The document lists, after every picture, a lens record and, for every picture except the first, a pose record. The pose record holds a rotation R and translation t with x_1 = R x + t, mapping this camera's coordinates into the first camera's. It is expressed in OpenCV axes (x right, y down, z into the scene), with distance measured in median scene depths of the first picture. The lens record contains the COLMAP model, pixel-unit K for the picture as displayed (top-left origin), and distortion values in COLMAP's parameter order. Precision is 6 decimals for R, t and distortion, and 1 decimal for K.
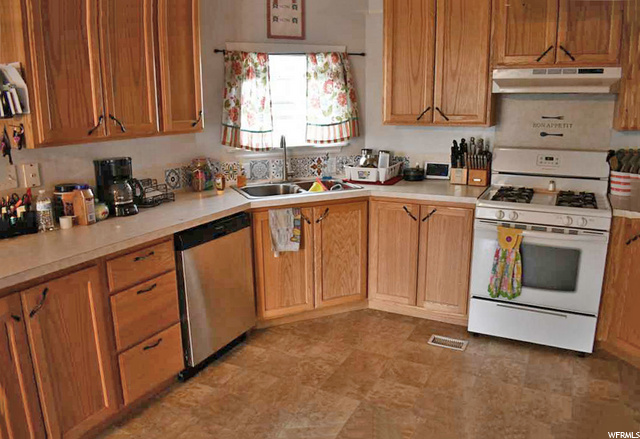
lens RADIAL K [[495.6, 0, 320.0], [0, 495.6, 219.5], [0, 0, 1]] dist [-0.075721, 0.003669]
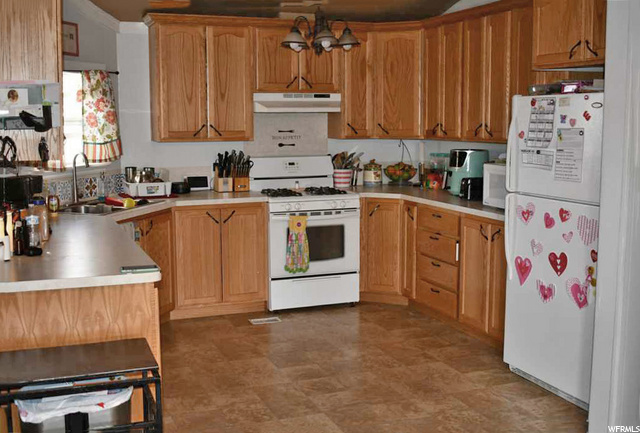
lens RADIAL K [[773.5, 0, 320.0], [0, 773.5, 216.5], [0, 0, 1]] dist [-0.007969, 0.004131]
pose [[0.656956, -0.091221, 0.748390, -0.979516], [0.173285, 0.984347, -0.032132, 0.084333], [-0.733744, 0.150794, 0.662481, -0.346676]]
